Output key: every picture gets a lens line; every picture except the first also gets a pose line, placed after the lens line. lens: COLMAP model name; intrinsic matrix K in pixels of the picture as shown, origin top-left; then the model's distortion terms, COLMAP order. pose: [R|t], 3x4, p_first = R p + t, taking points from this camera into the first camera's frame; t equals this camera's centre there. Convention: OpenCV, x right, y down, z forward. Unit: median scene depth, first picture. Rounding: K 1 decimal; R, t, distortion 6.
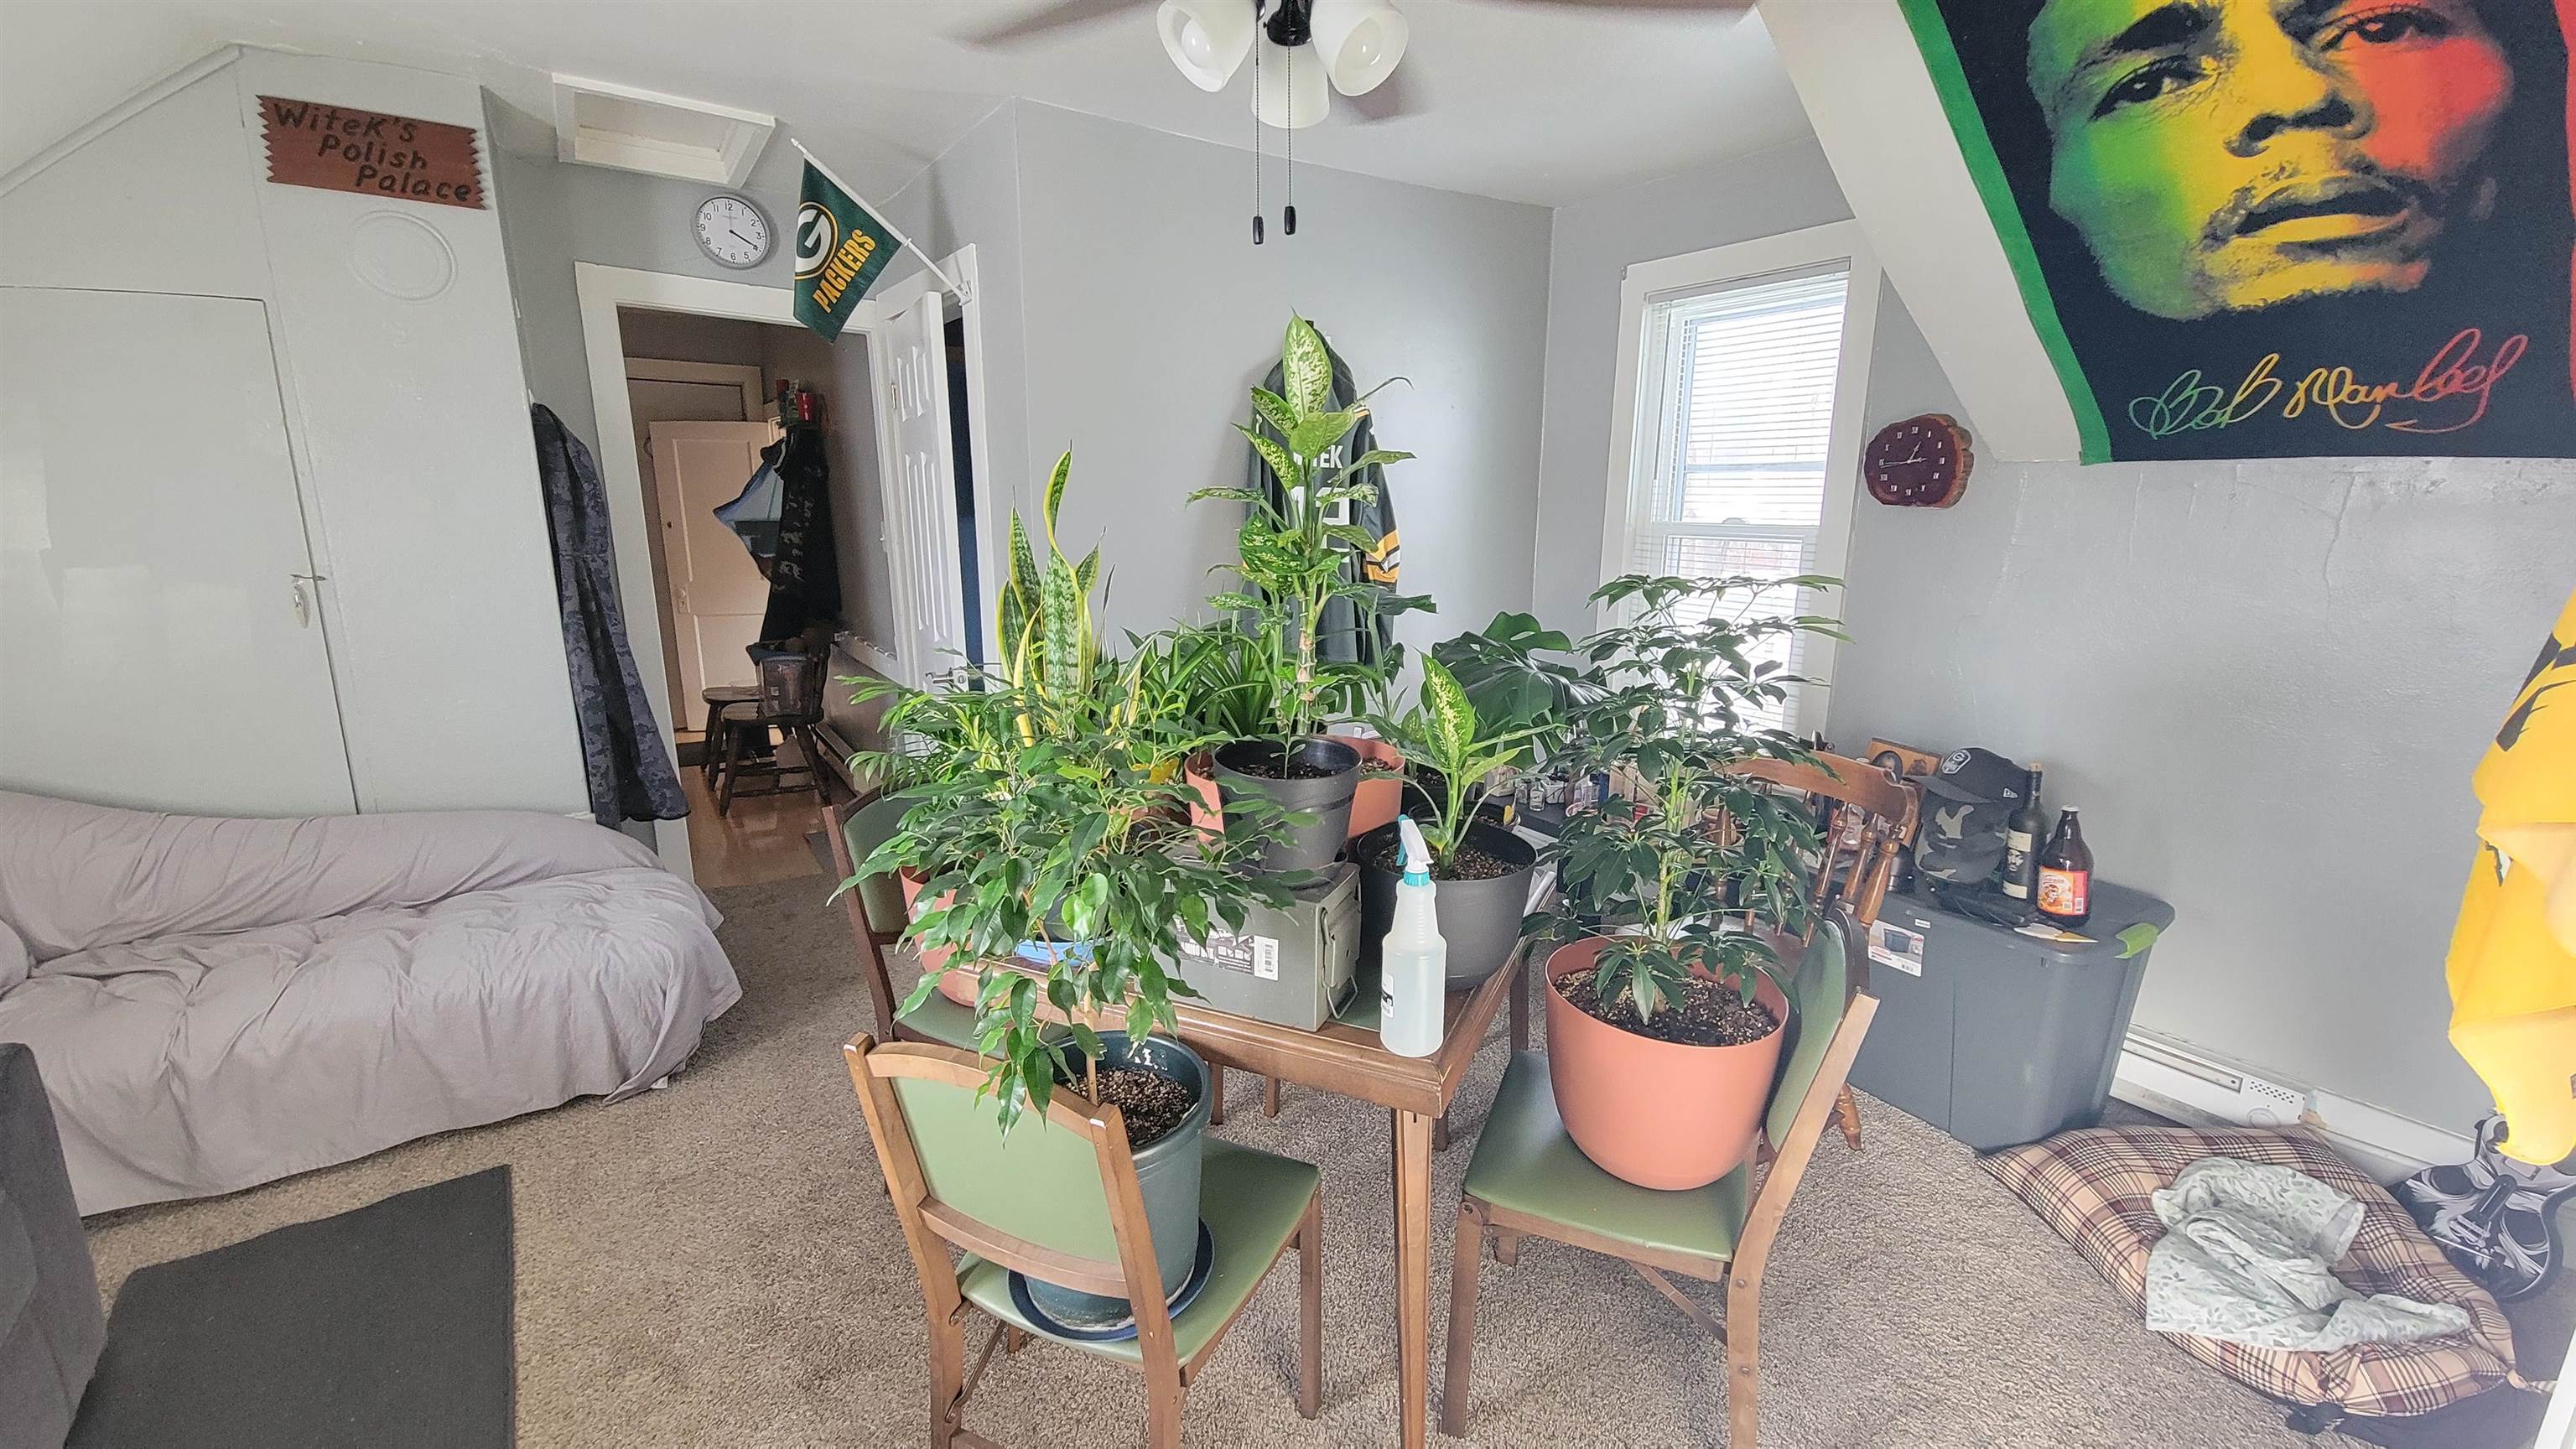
lens RADIAL K [[1049.8, 0, 1313.7], [0, 1049.8, 732.2], [0, 0, 1]] dist [0.004628, -0.000586]
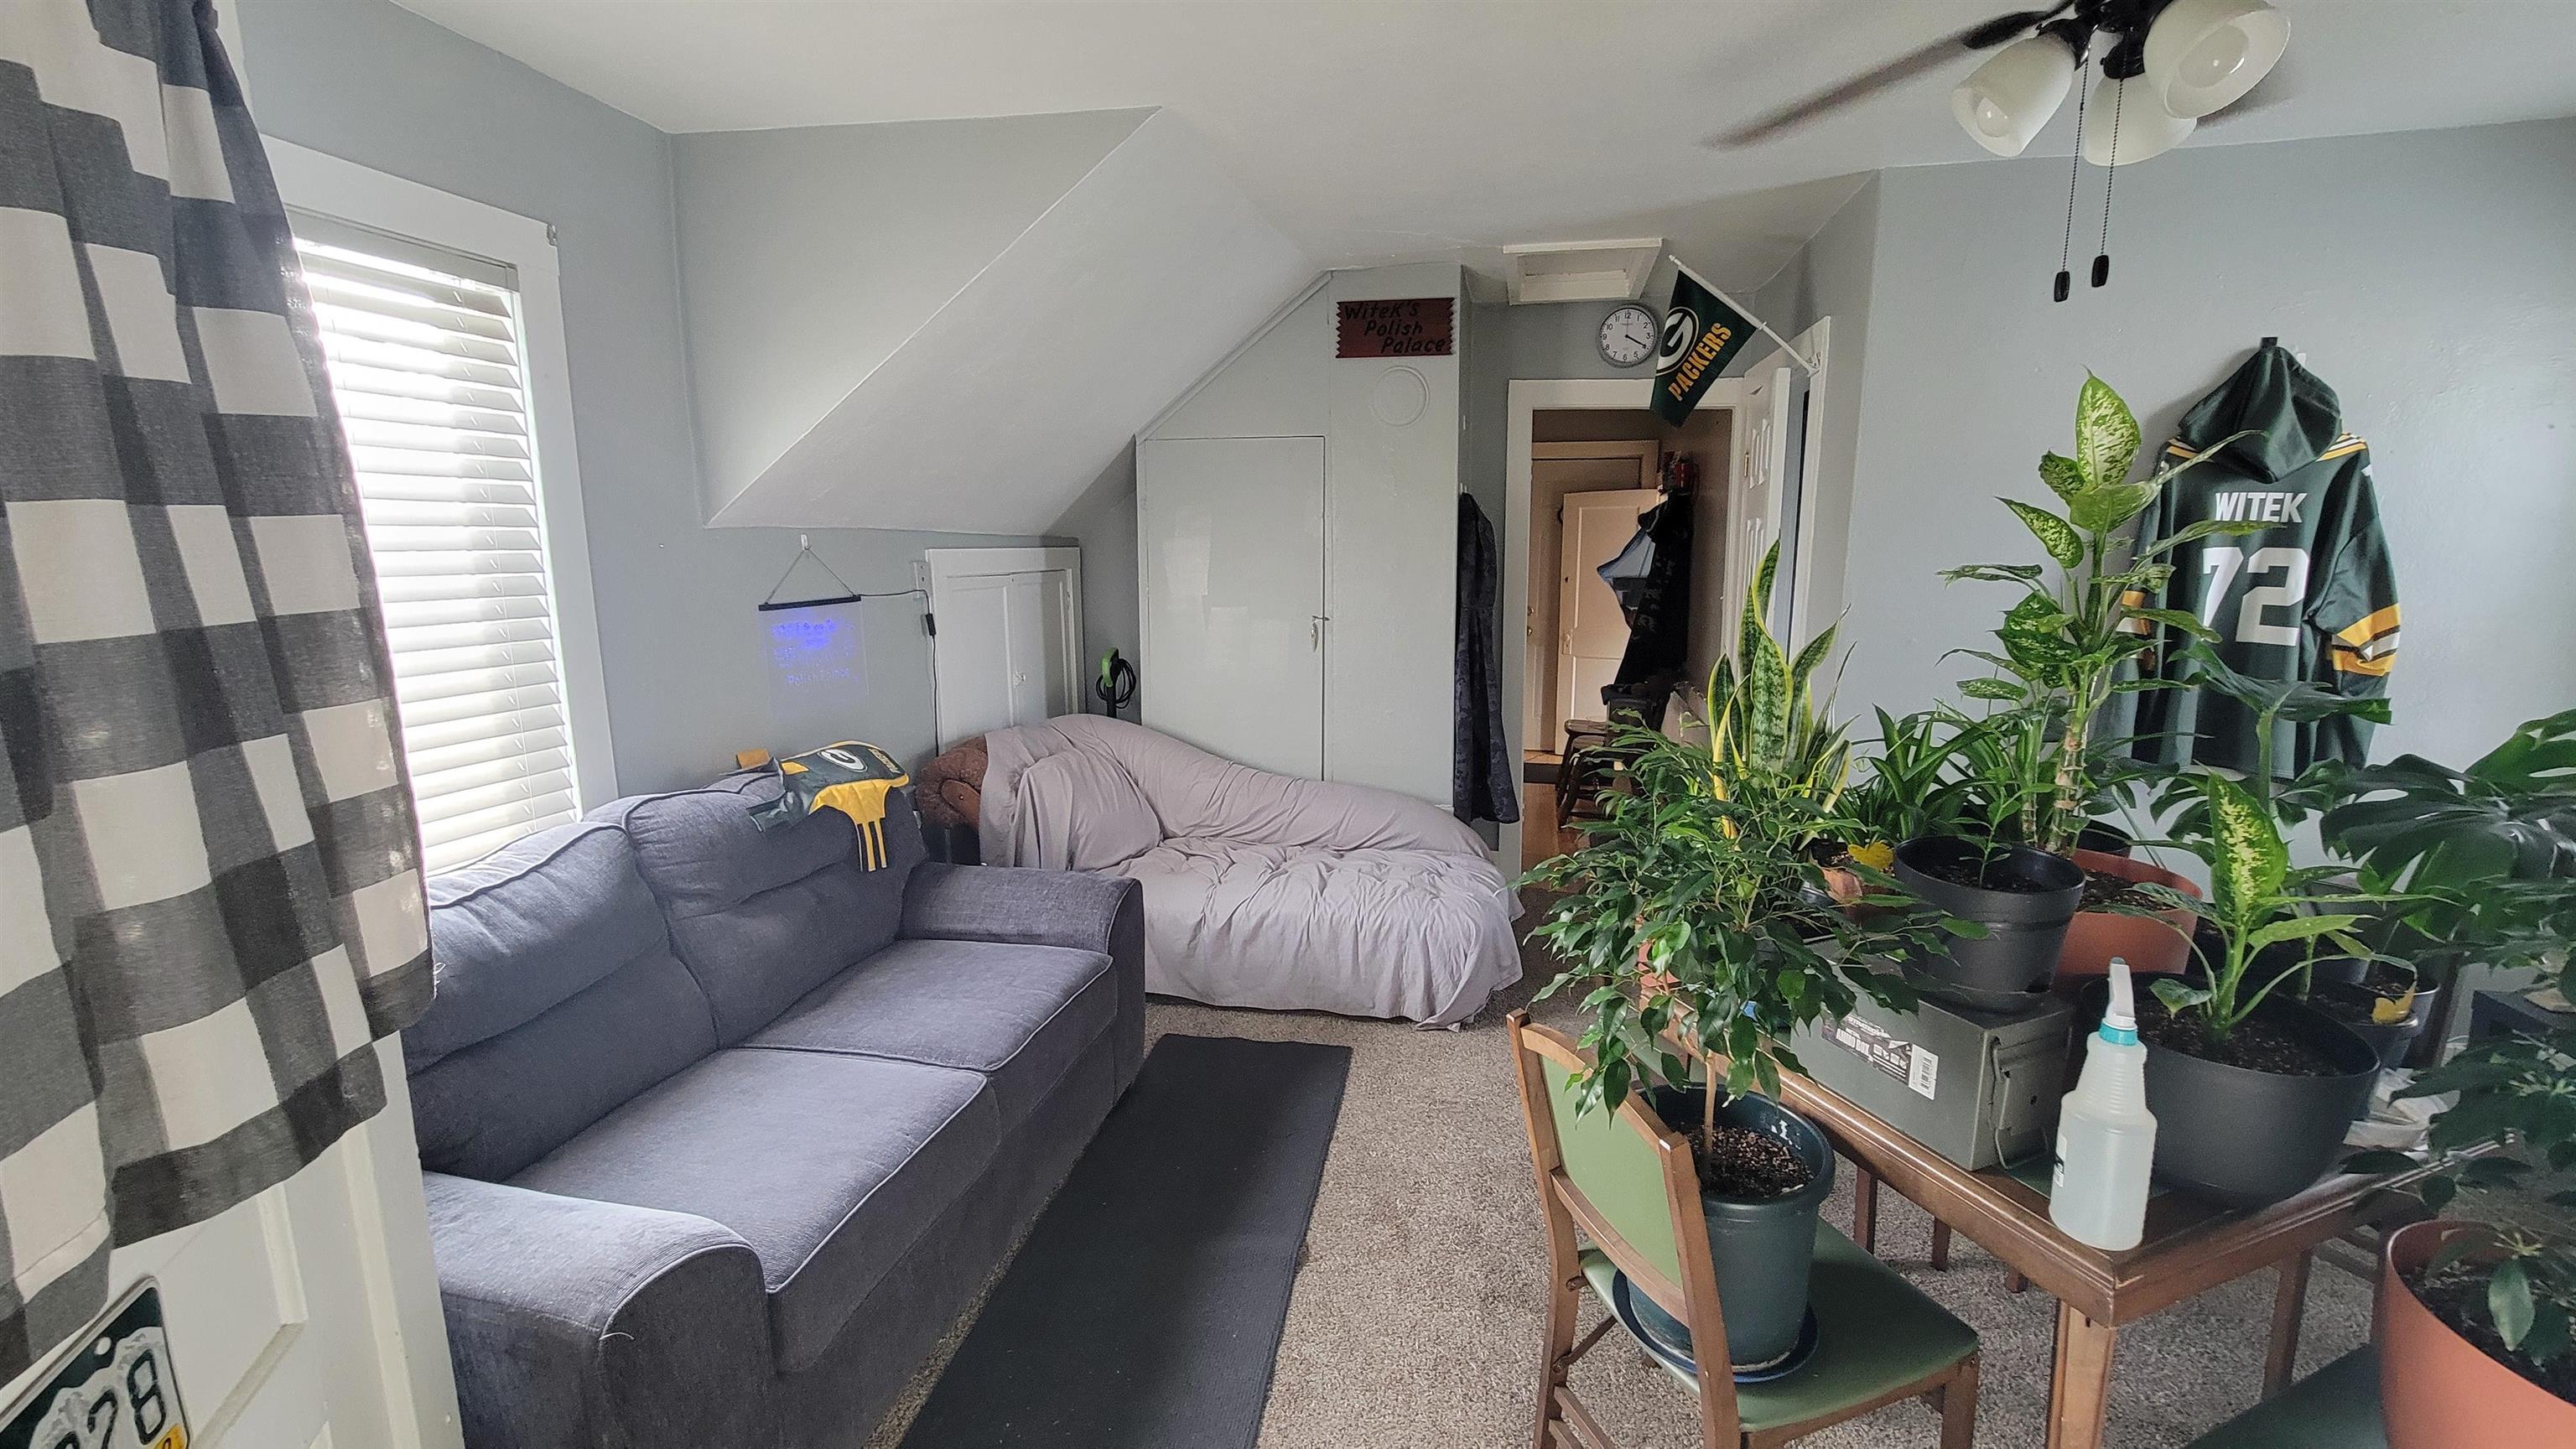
lens RADIAL K [[1049.8, 0, 1313.7], [0, 1049.8, 732.2], [0, 0, 1]] dist [0.004628, -0.000586]
pose [[0.695116, 0.114216, -0.709766, 0.109097], [-0.146596, 0.989074, 0.015592, -0.009713], [0.703792, 0.093211, 0.704265, -0.034515]]
